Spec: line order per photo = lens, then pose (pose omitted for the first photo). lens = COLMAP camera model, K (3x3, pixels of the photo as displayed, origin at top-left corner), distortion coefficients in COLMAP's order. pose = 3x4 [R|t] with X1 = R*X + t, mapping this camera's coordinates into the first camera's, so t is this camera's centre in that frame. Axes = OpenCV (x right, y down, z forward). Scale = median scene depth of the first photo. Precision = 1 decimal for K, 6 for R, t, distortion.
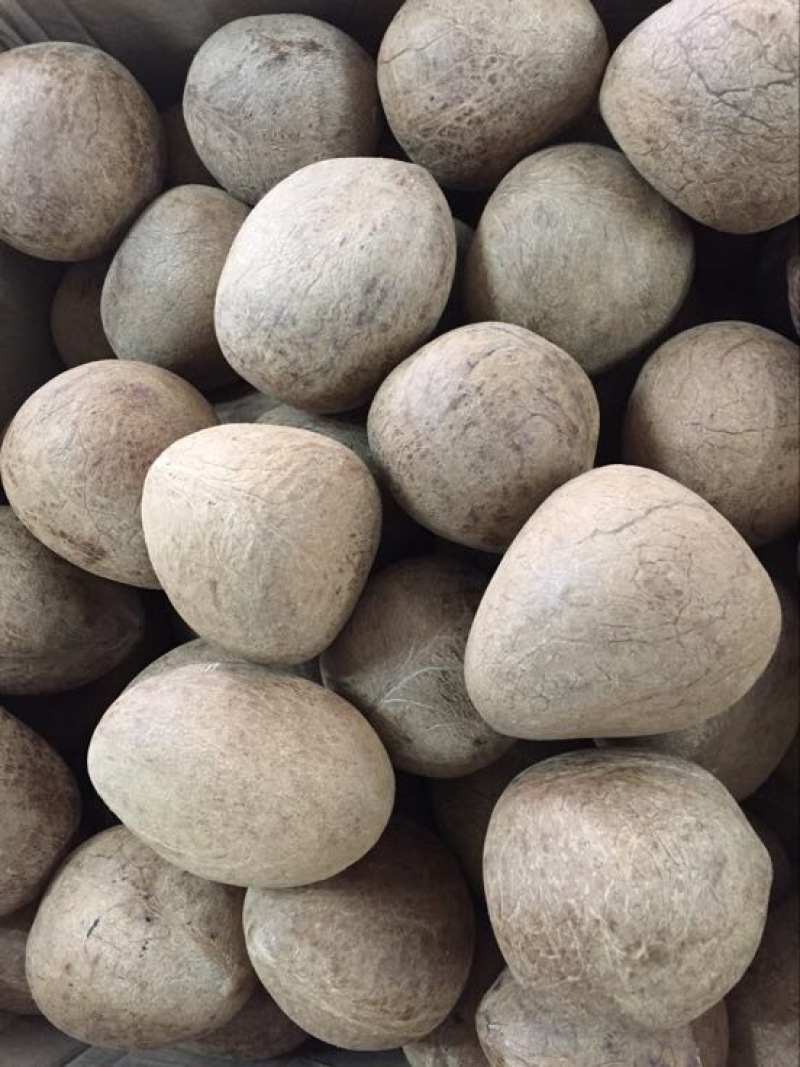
lens RADIAL K [[900.4, 0, 401.6], [0, 900.4, 533.0], [0, 0, 1]] dist [0.098208, -0.157042]
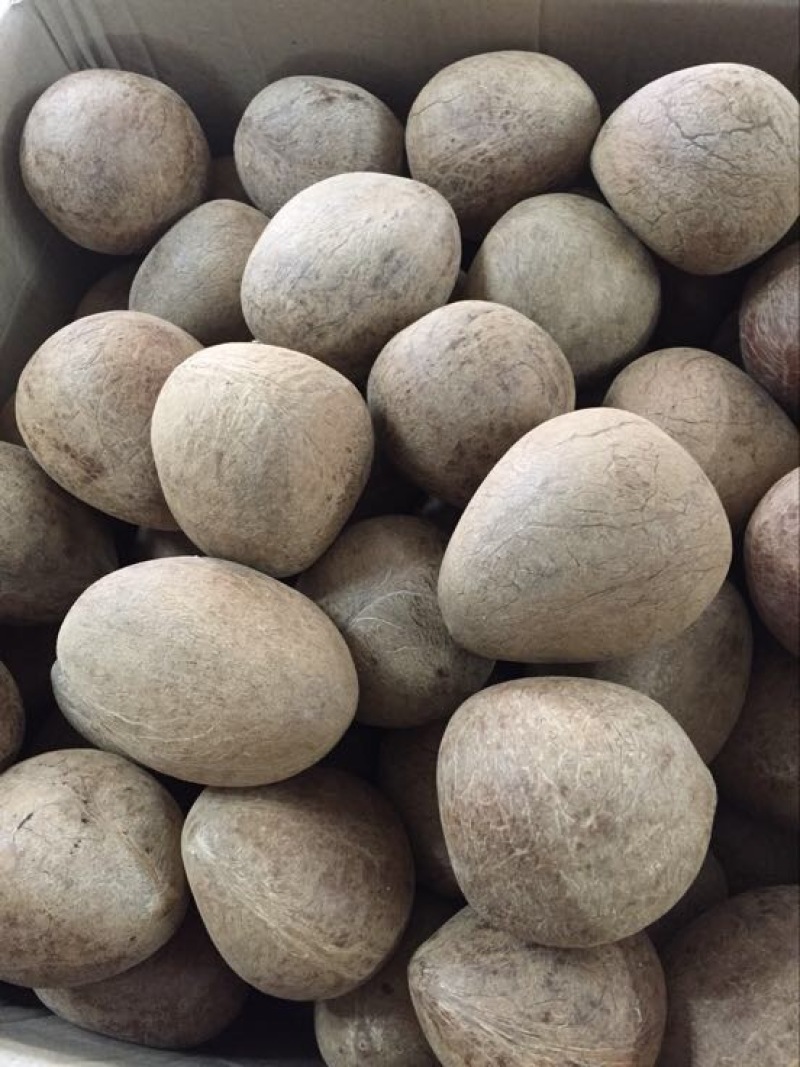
lens RADIAL K [[900.4, 0, 401.6], [0, 900.4, 533.0], [0, 0, 1]] dist [0.098208, -0.157042]
pose [[0.991040, 0.123233, 0.051519, -0.033288], [-0.107565, 0.965012, -0.239128, 0.333711], [-0.079185, 0.231443, 0.969620, -0.032723]]
